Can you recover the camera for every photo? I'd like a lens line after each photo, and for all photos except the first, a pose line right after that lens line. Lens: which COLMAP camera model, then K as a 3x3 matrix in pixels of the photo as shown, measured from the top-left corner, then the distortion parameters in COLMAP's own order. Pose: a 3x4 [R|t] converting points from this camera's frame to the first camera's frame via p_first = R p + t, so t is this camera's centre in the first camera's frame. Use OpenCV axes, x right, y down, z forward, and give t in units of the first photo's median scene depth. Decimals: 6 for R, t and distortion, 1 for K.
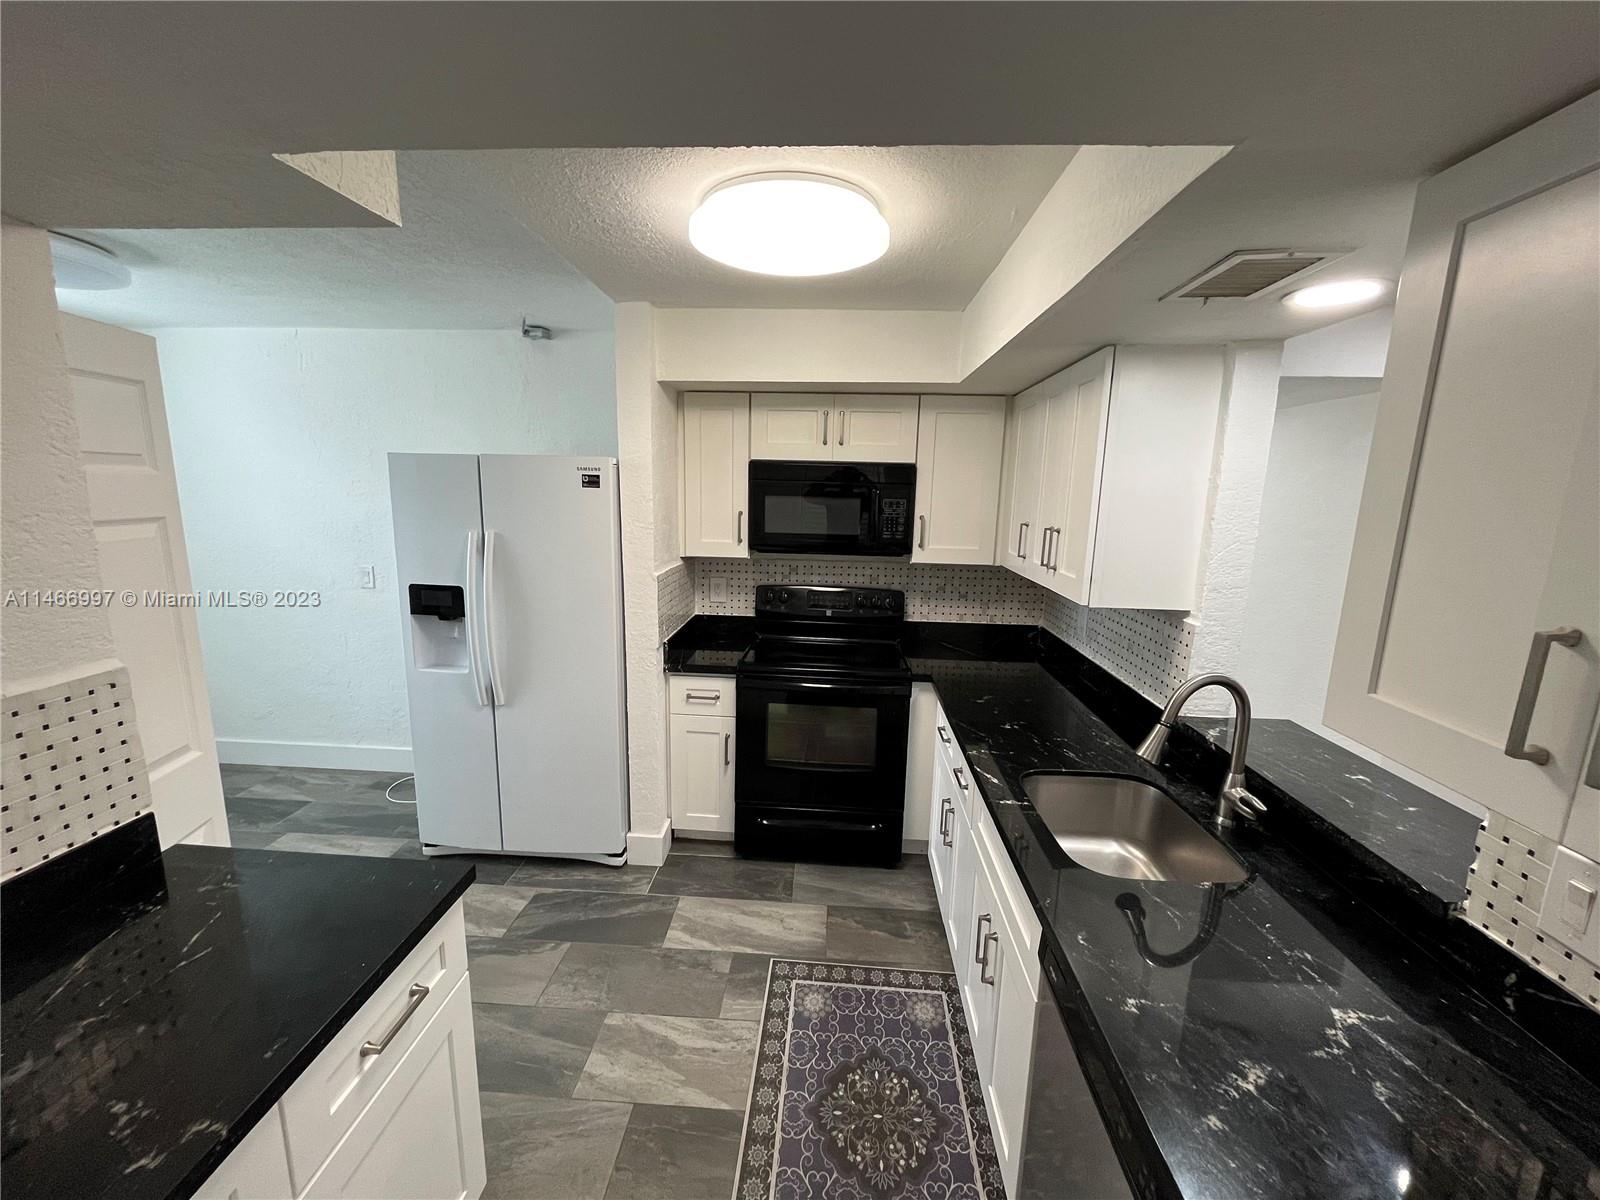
lens RADIAL K [[645.0, 0, 803.0], [0, 645.0, 604.4], [0, 0, 1]] dist [-0.000555, -0.001421]
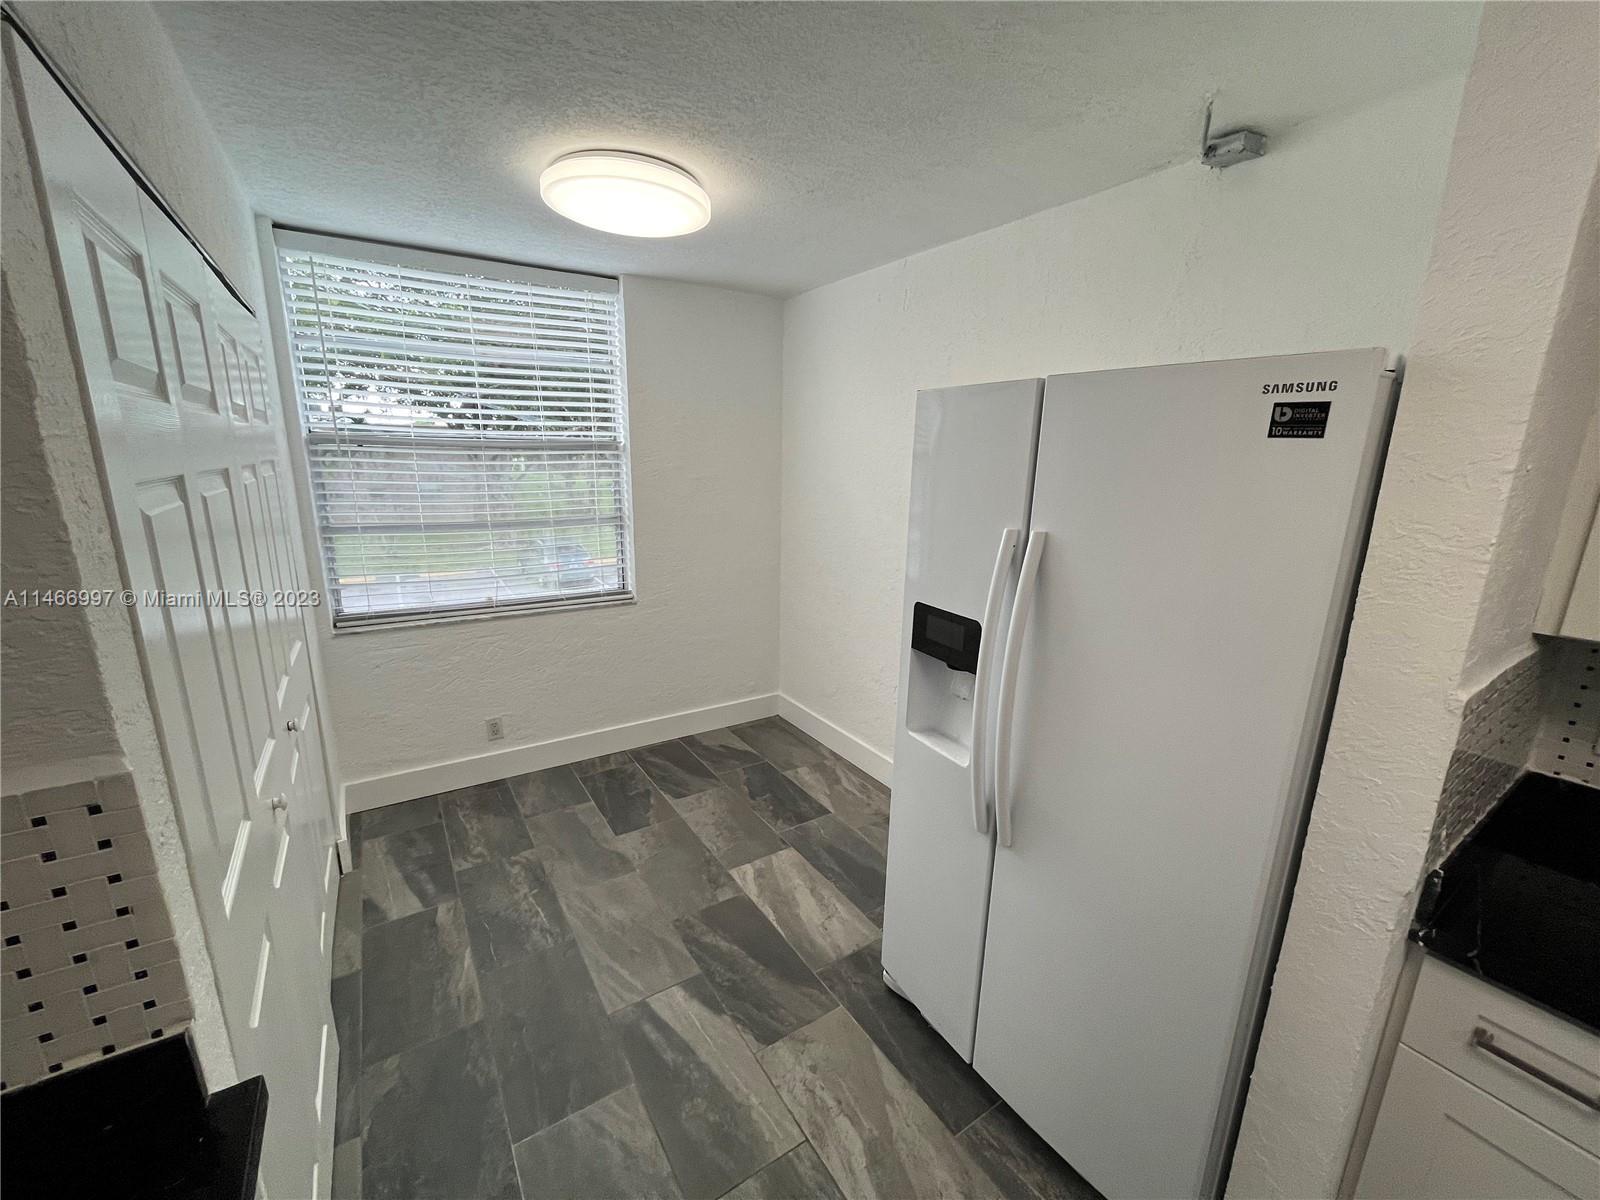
lens RADIAL K [[645.0, 0, 799.2], [0, 645.0, 602.9], [0, 0, 1]] dist [-0.000555, -0.001421]
pose [[0.586329, 0.174203, -0.791121, -0.229709], [-0.150306, 0.983041, 0.105066, -0.103286], [0.796007, 0.057307, 0.602569, 0.687026]]
